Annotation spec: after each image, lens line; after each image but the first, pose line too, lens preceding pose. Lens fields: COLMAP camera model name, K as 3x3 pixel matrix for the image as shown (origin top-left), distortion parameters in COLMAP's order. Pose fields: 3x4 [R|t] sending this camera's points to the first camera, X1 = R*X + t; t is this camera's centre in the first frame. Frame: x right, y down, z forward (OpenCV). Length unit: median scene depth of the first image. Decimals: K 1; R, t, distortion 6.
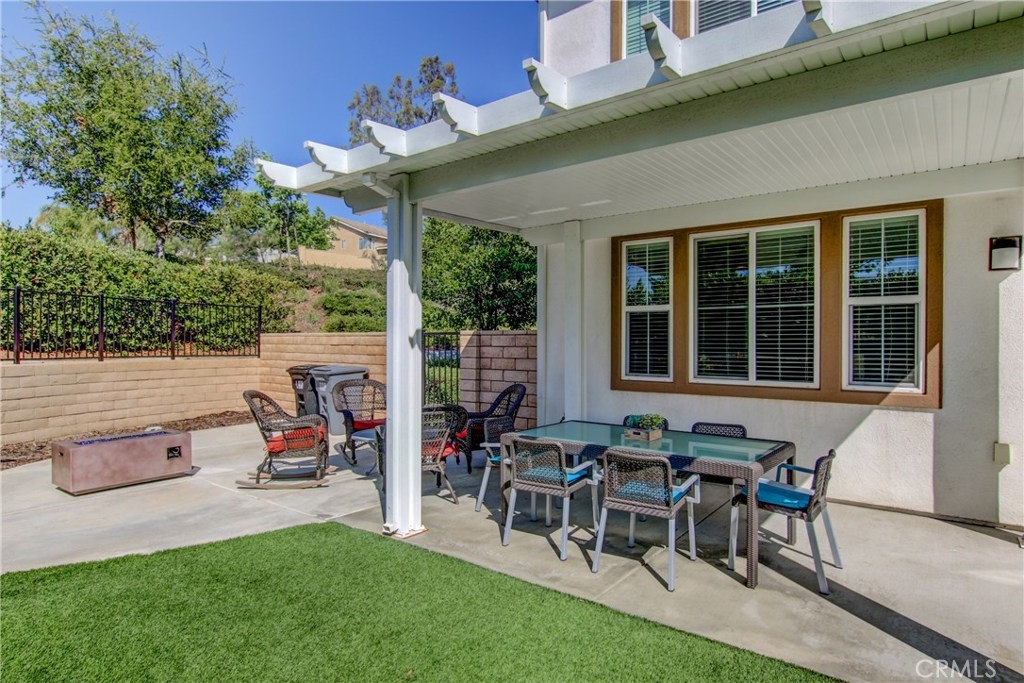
lens RADIAL K [[621.8, 0, 513.2], [0, 621.8, 339.0], [0, 0, 1]] dist [0.008432, 0.001007]
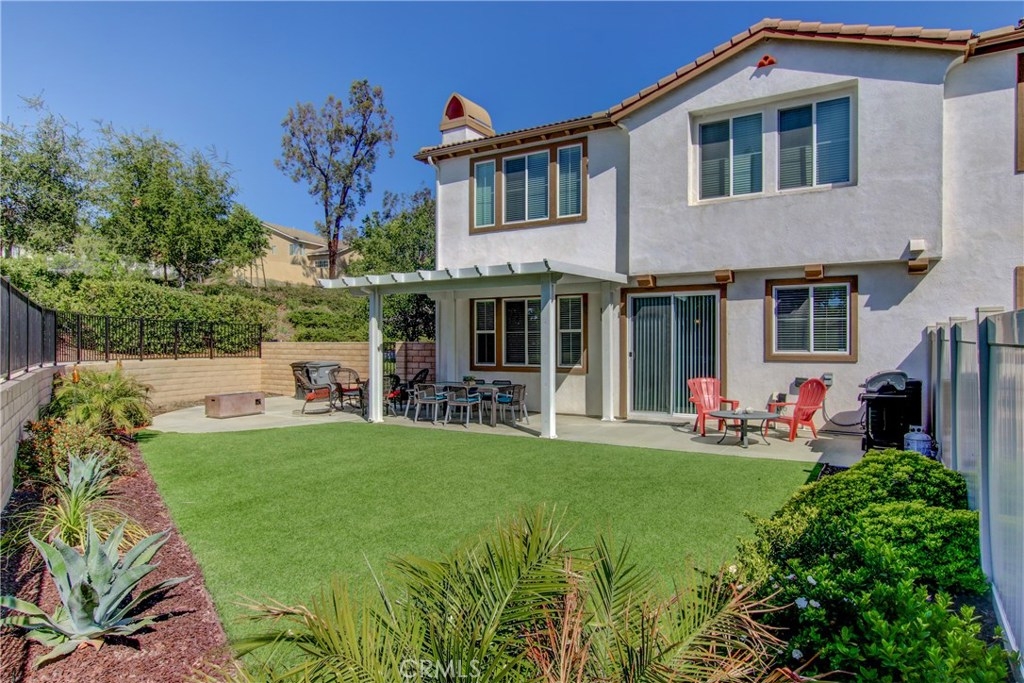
lens RADIAL K [[621.8, 0, 508.0], [0, 621.8, 349.5], [0, 0, 1]] dist [0.008432, 0.001007]
pose [[0.994495, -0.005089, 0.104660, 0.044716], [0.003643, 0.999895, 0.014000, -0.012651], [-0.104721, -0.013542, 0.994409, -0.734792]]
